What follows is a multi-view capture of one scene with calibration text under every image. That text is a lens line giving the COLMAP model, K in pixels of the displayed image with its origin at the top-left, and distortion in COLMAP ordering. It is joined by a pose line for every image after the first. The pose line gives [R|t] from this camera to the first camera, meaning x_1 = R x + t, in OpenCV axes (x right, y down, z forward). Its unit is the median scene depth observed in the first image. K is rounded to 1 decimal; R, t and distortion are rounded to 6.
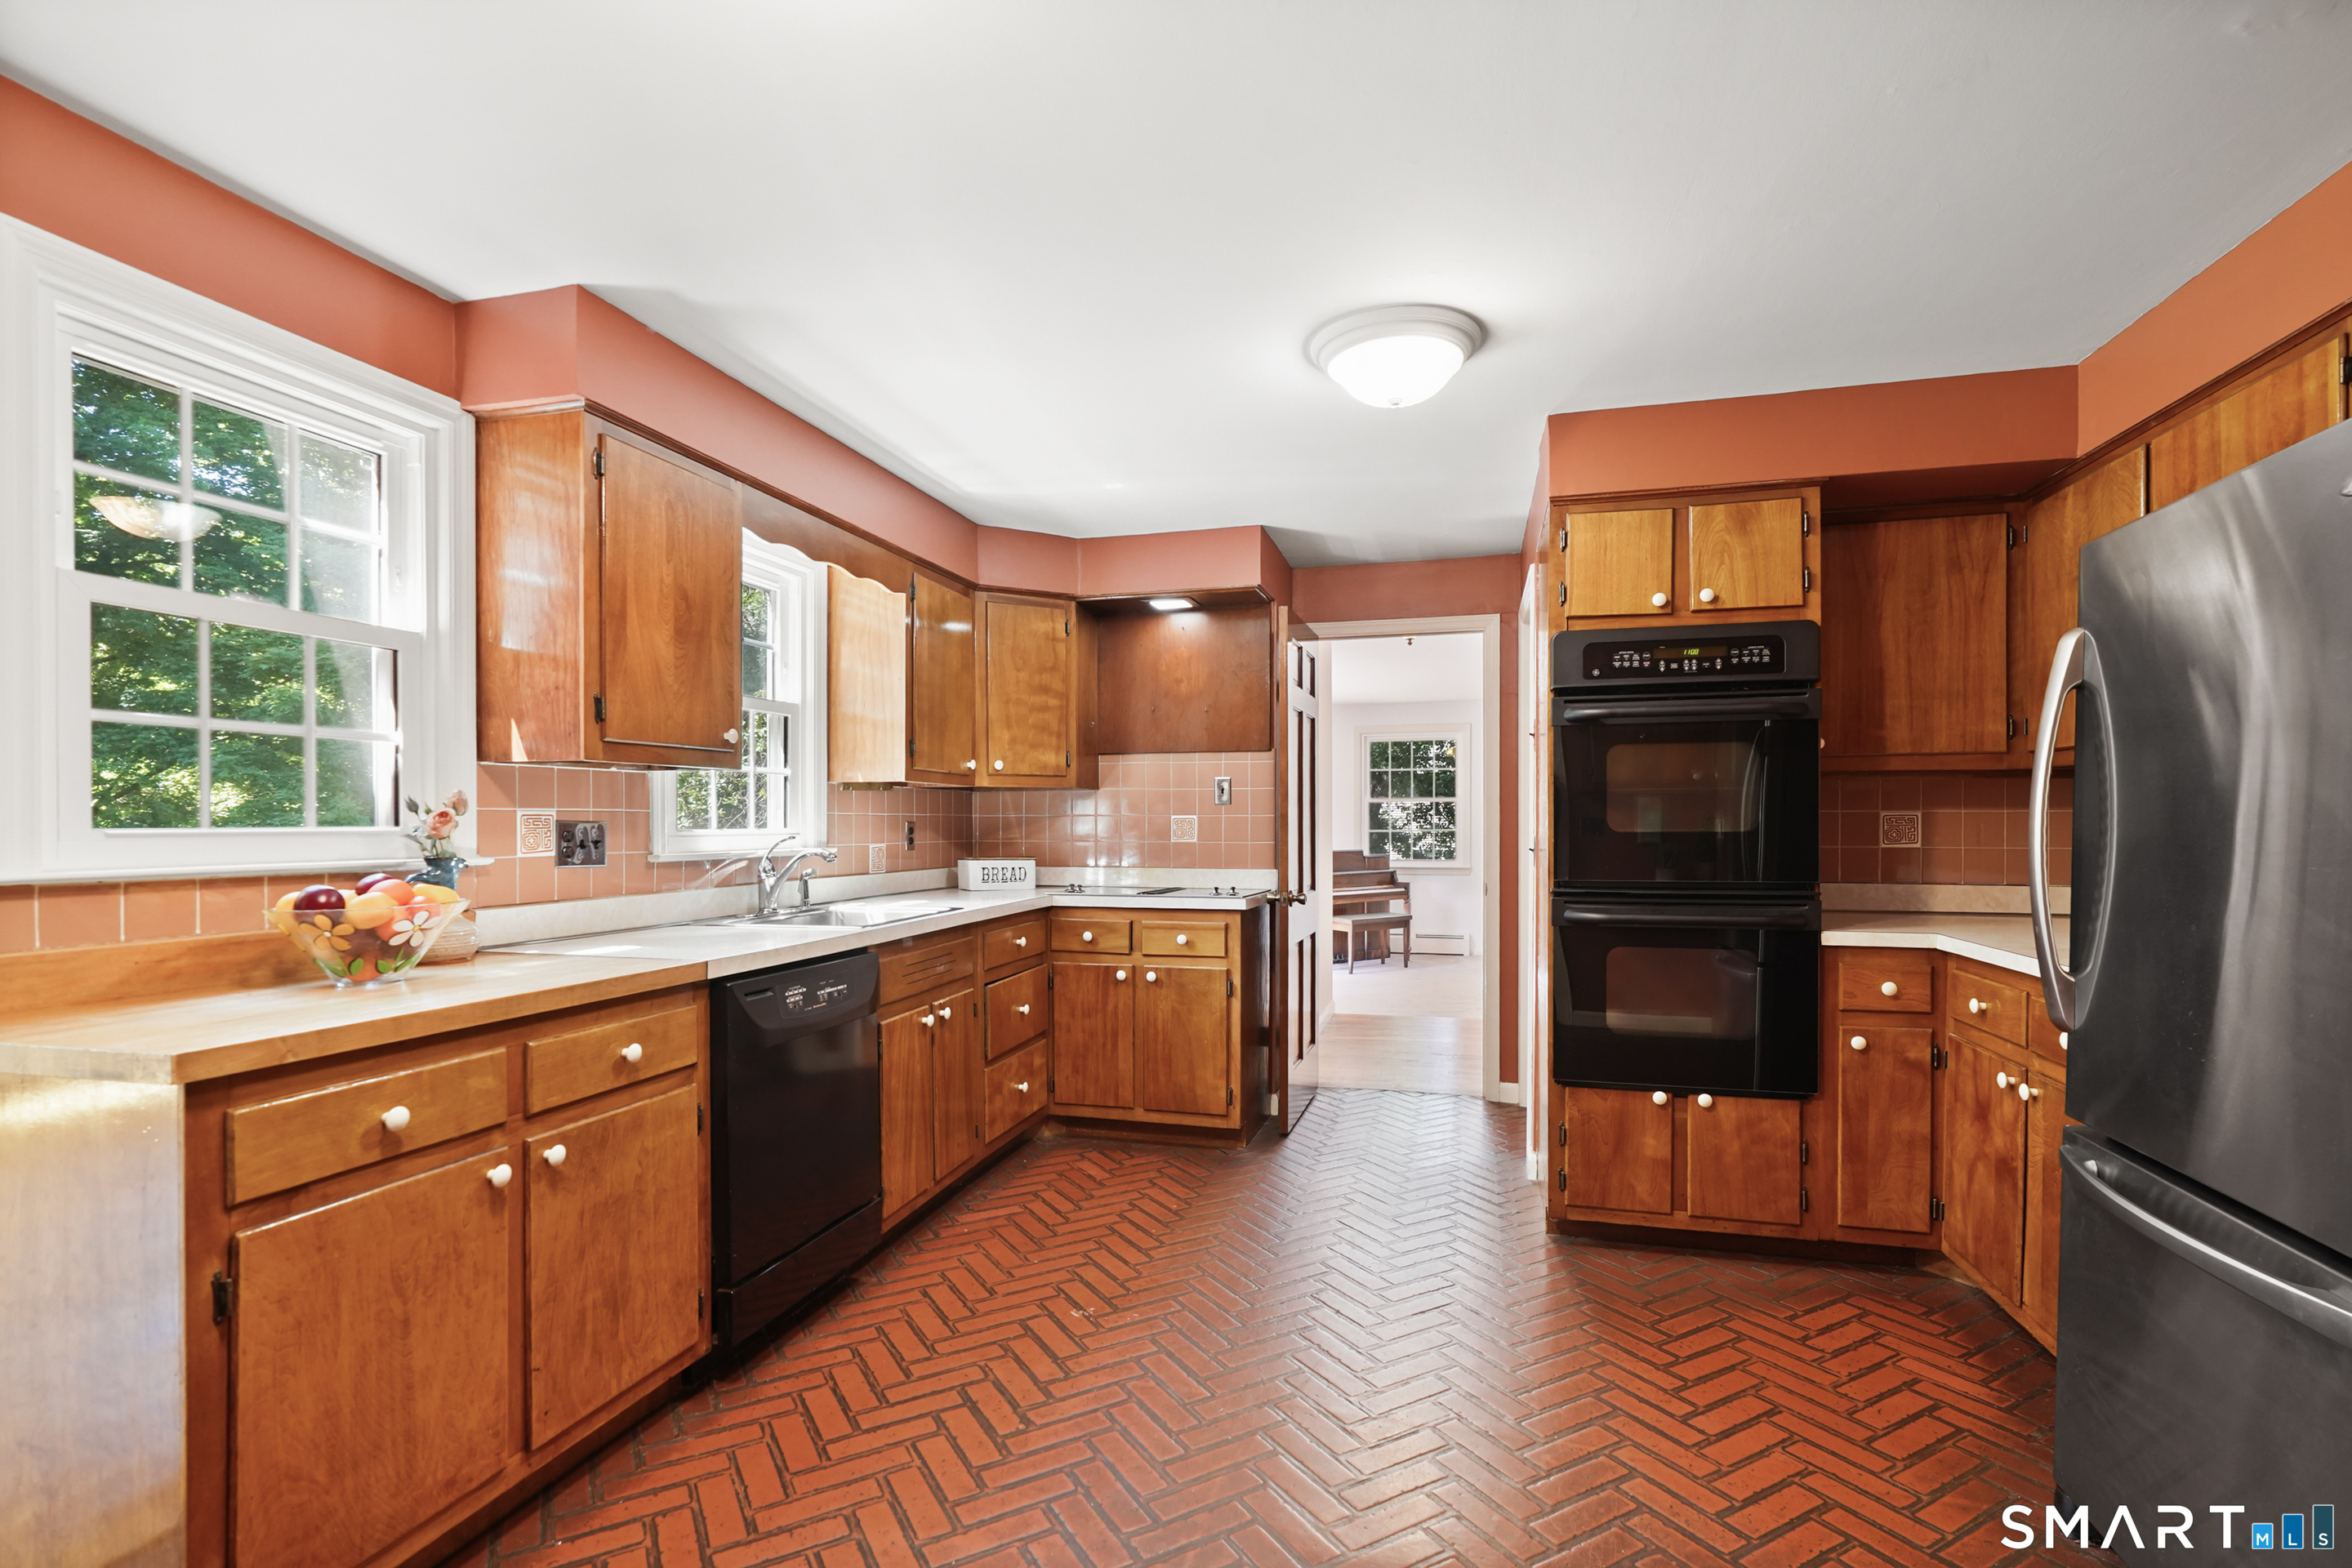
lens RADIAL K [[1103.3, 0, 1177.5], [0, 1103.3, 834.7], [0, 0, 1]] dist [0.004297, 0.001662]
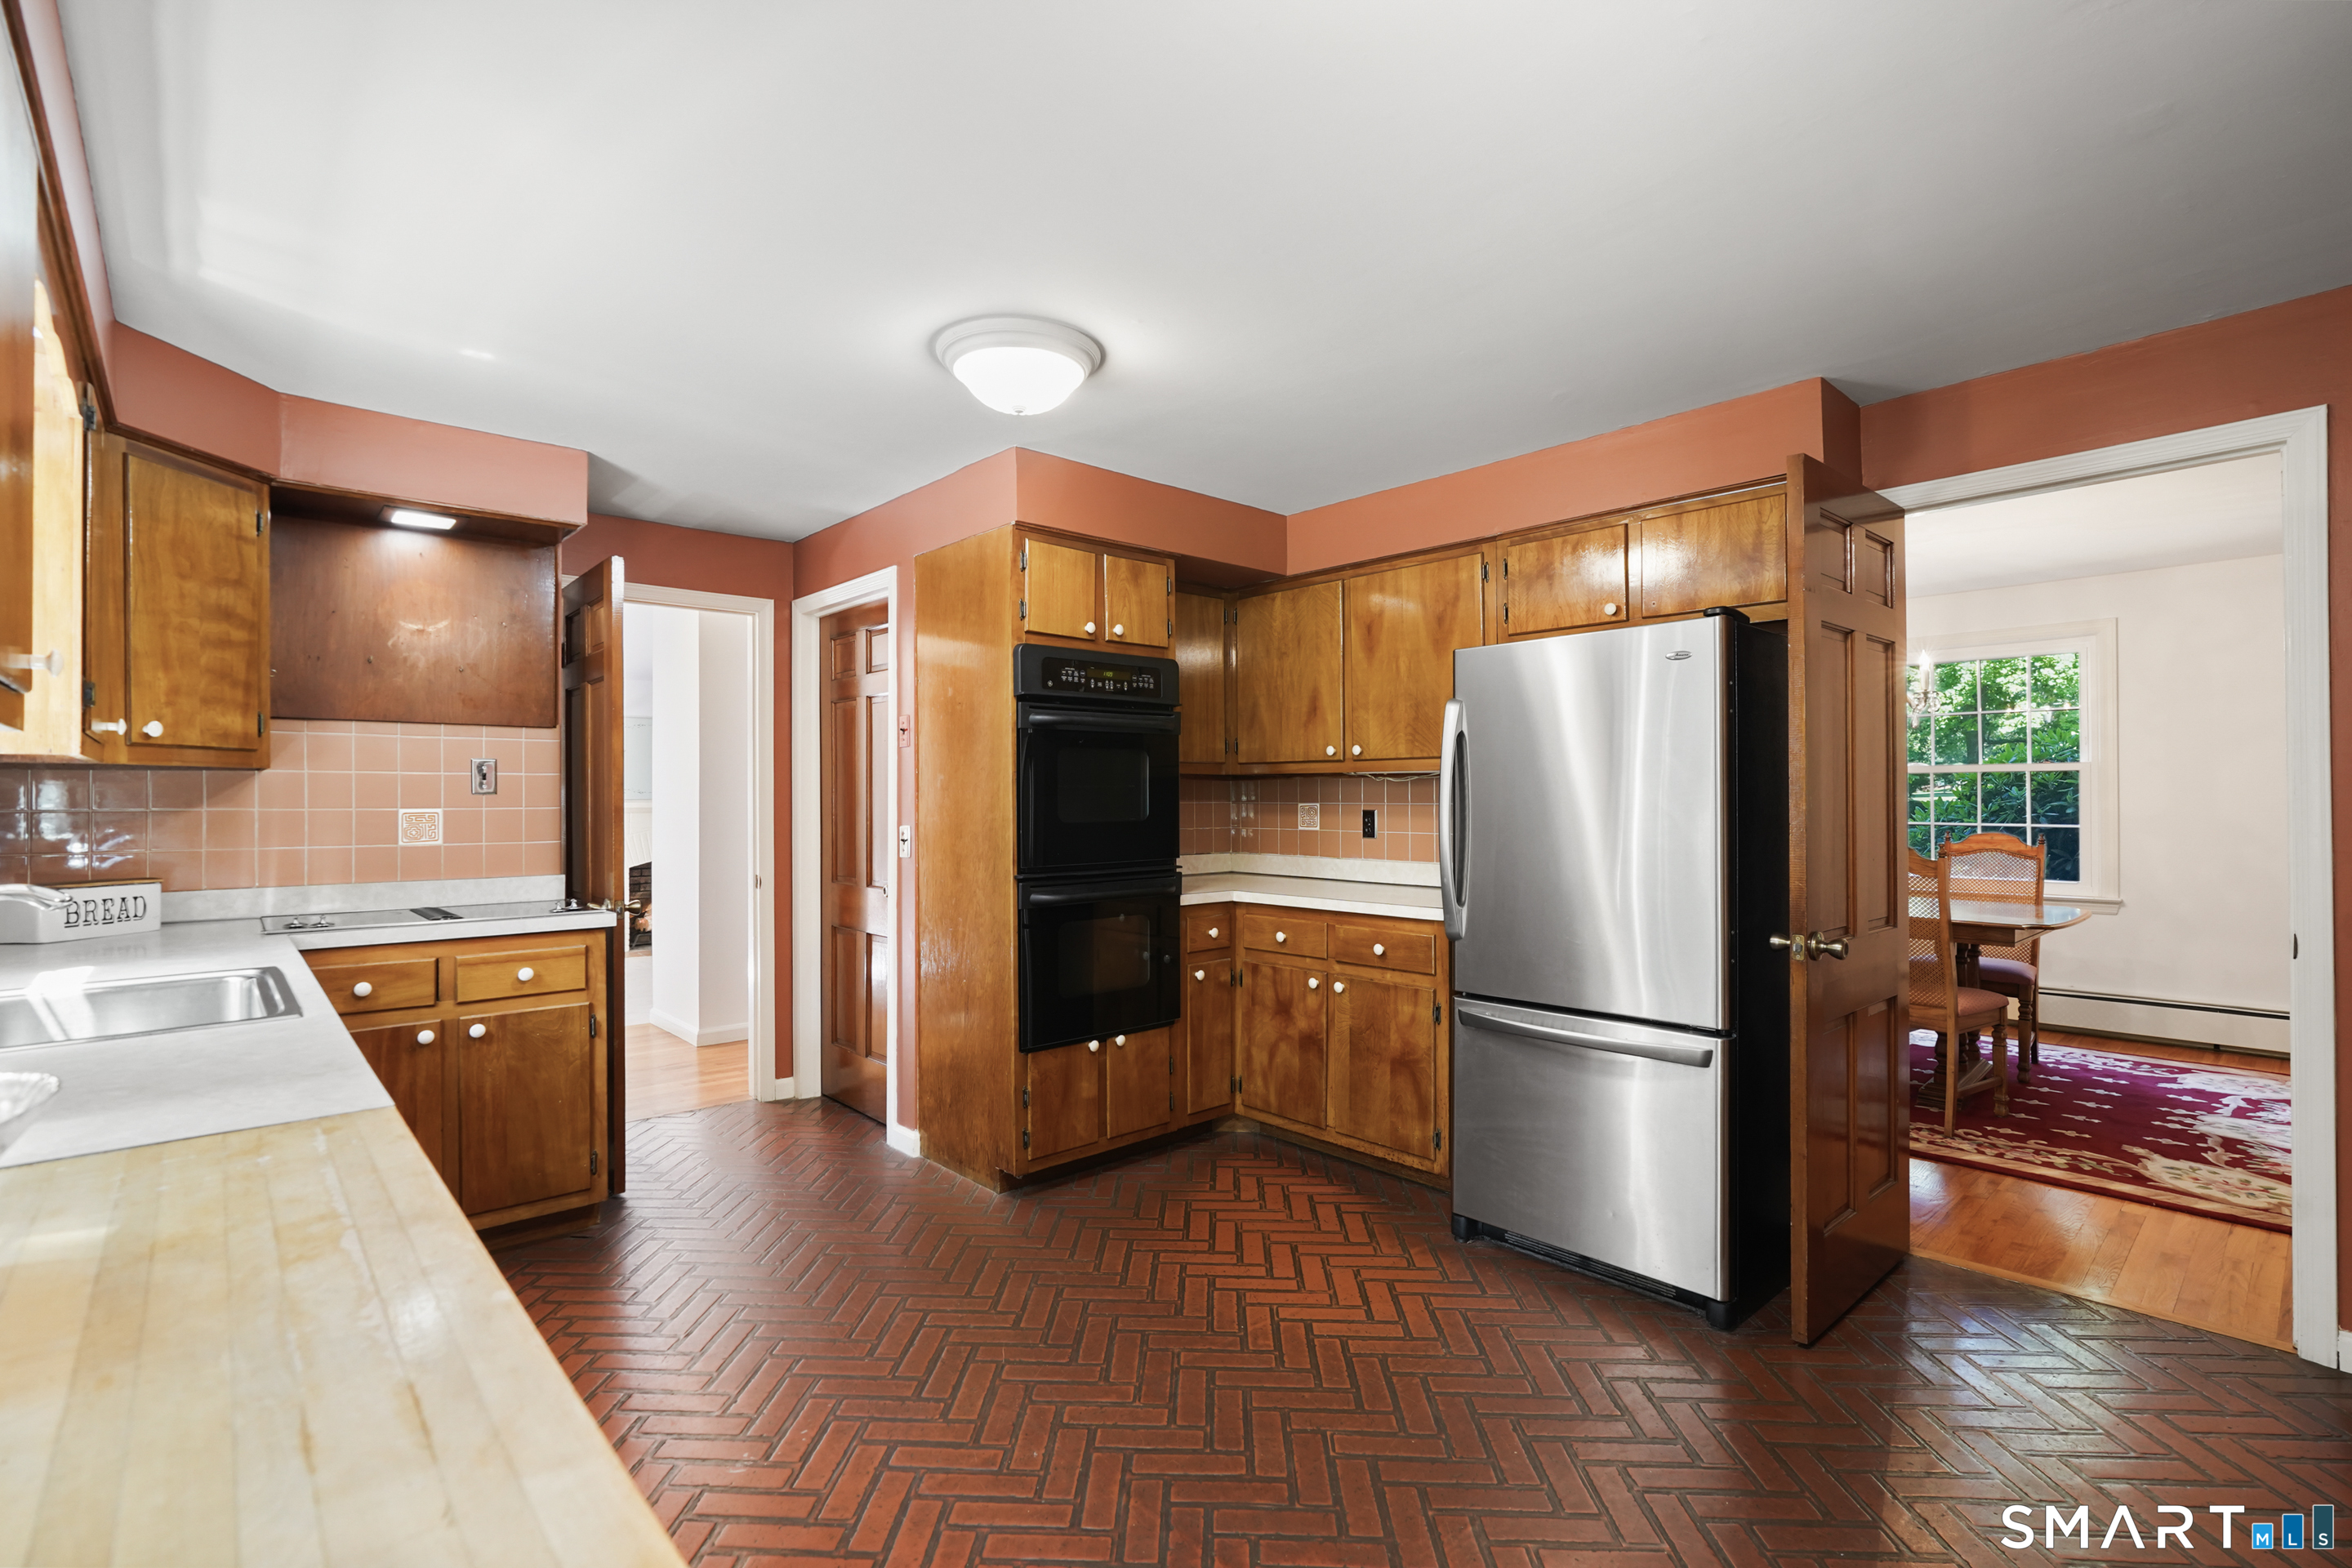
lens RADIAL K [[1071.1, 0, 1183.4], [0, 1071.1, 795.7], [0, 0, 1]] dist [-0.004023, -0.000228]
pose [[0.543245, 0.000907, 0.839574, -0.471081], [0.013365, 0.999863, -0.009728, -0.018373], [-0.839468, 0.016506, 0.543159, 0.283255]]
